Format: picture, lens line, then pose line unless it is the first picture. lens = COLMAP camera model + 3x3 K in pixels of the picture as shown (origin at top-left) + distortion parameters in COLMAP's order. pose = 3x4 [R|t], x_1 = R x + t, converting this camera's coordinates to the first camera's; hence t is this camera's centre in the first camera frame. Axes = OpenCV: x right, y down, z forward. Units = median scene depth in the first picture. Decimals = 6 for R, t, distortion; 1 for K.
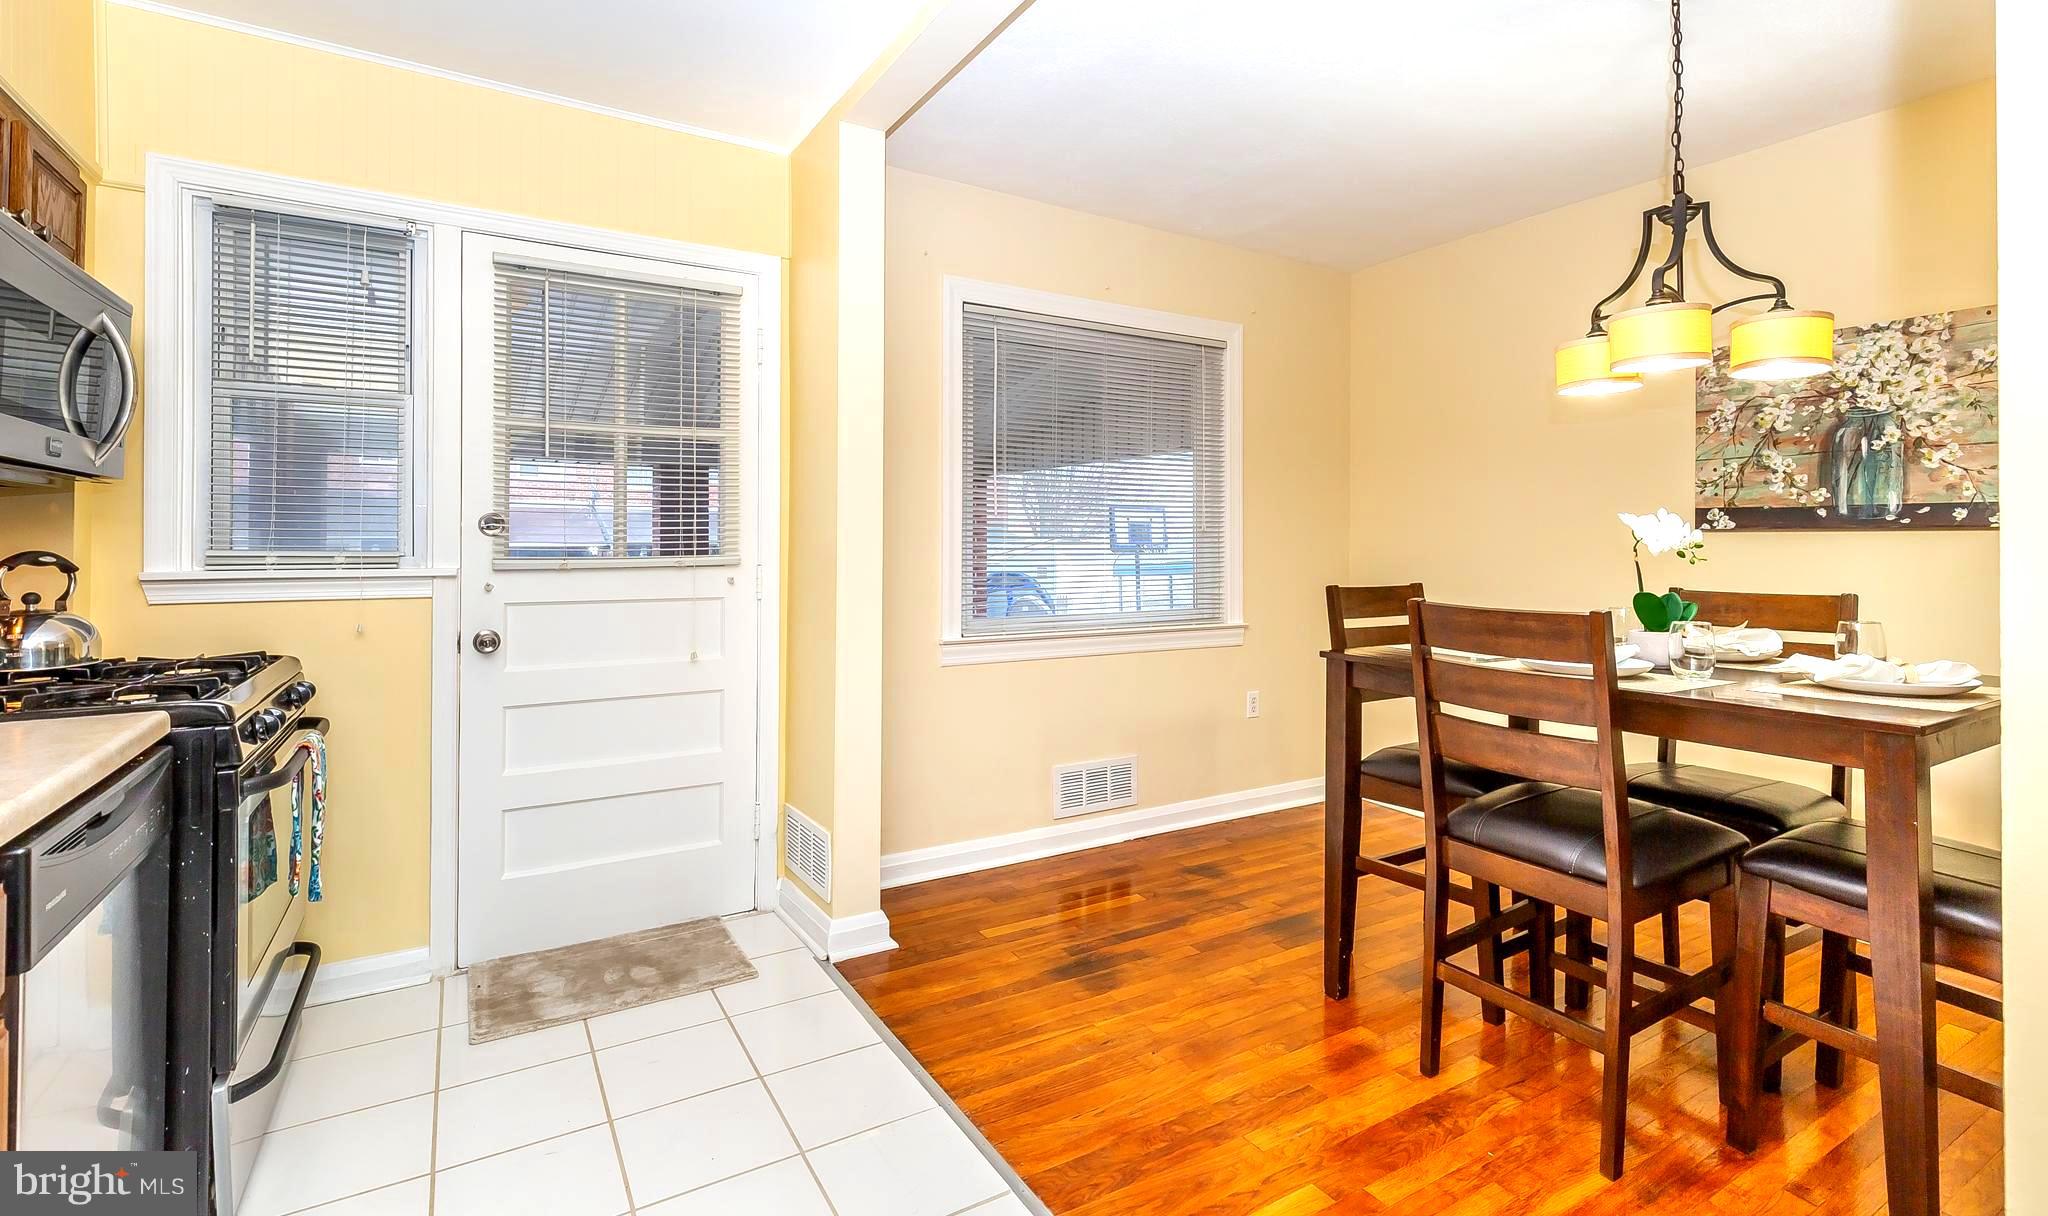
lens RADIAL K [[947.1, 0, 1034.2], [0, 947.1, 537.6], [0, 0, 1]] dist [-0.000183, 0.000258]
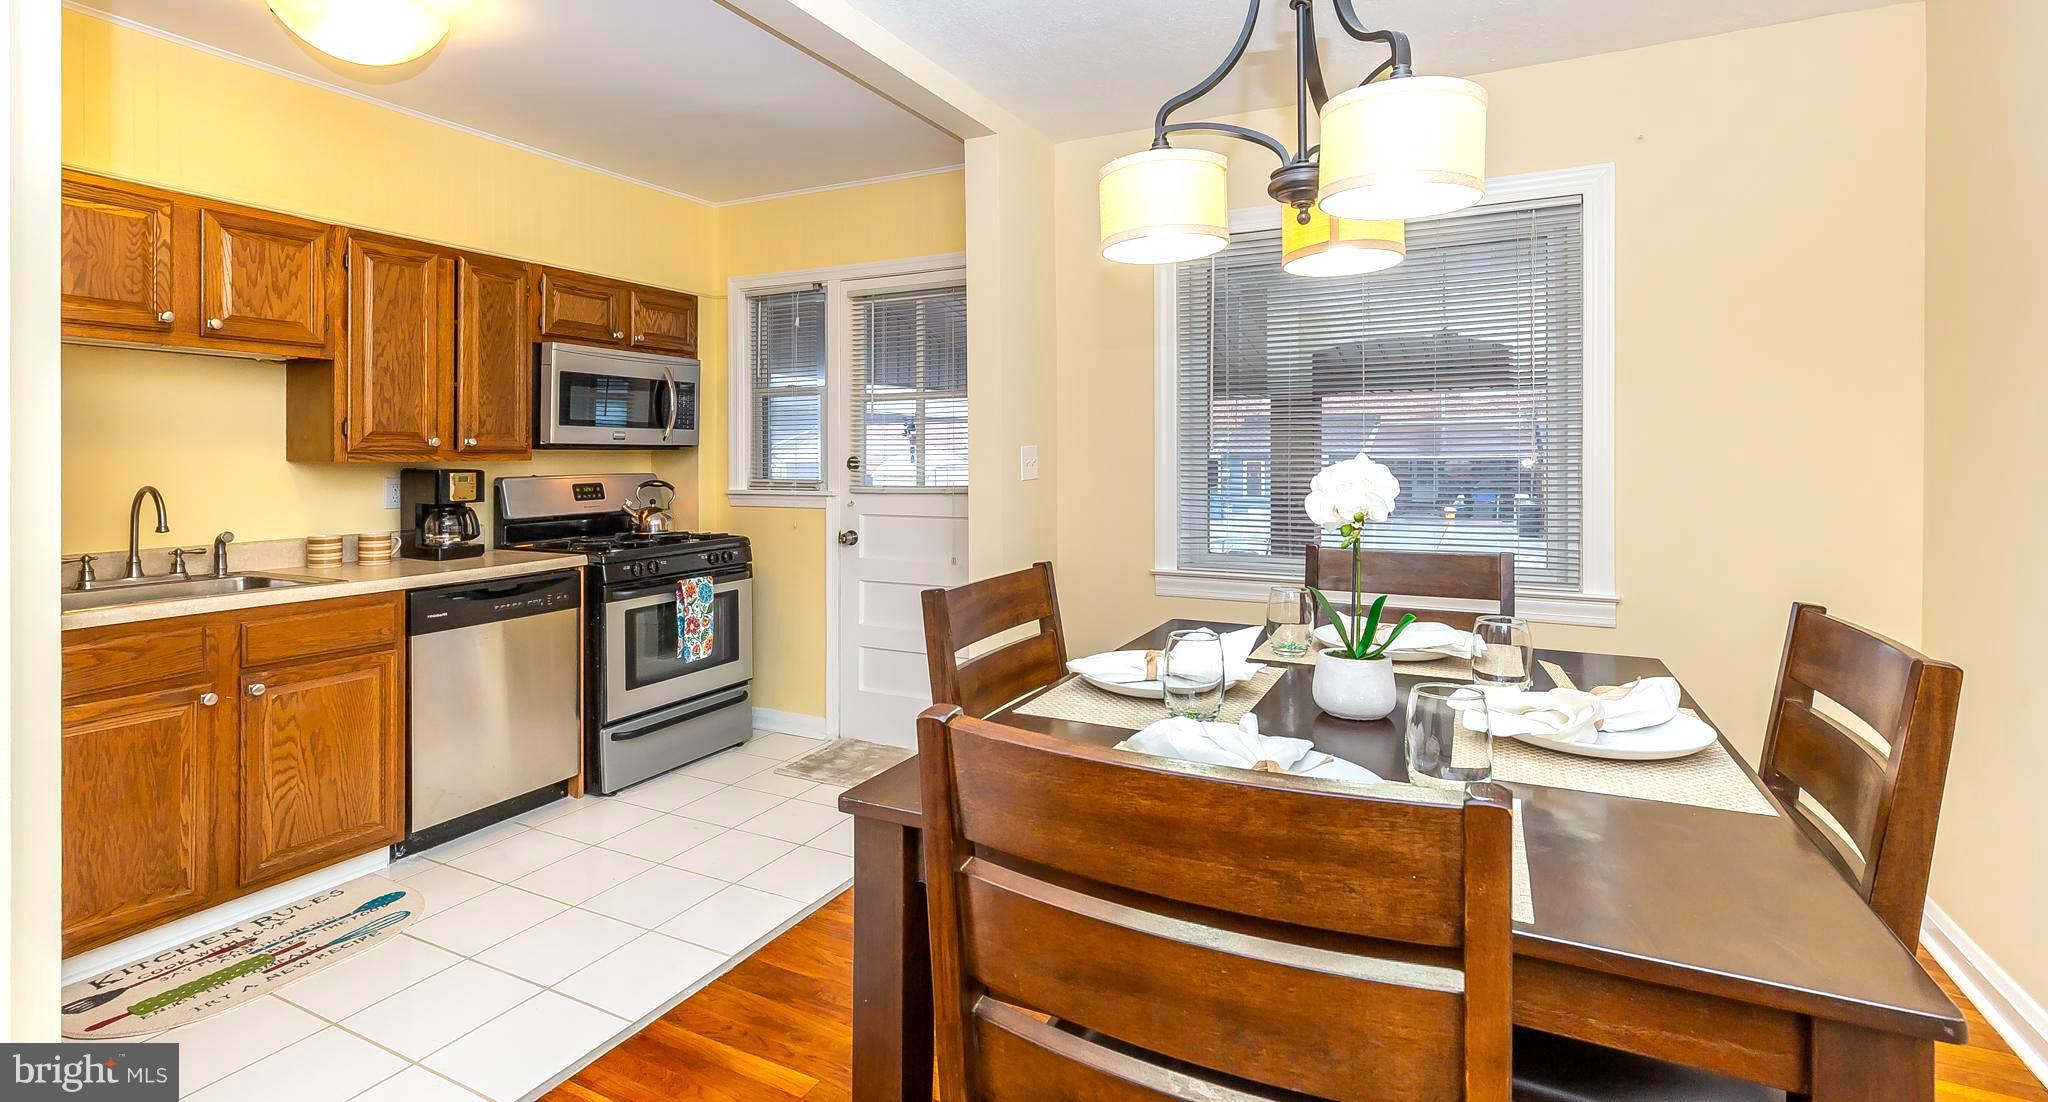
lens RADIAL K [[931.4, 0, 1020.2], [0, 931.4, 454.7], [0, 0, 1]] dist [0.004115, 0.000558]
pose [[0.518928, -0.004139, -0.854808, 0.846110], [0.010215, 0.999947, 0.001360, -0.026391], [0.854757, -0.009438, 0.518943, 0.406862]]
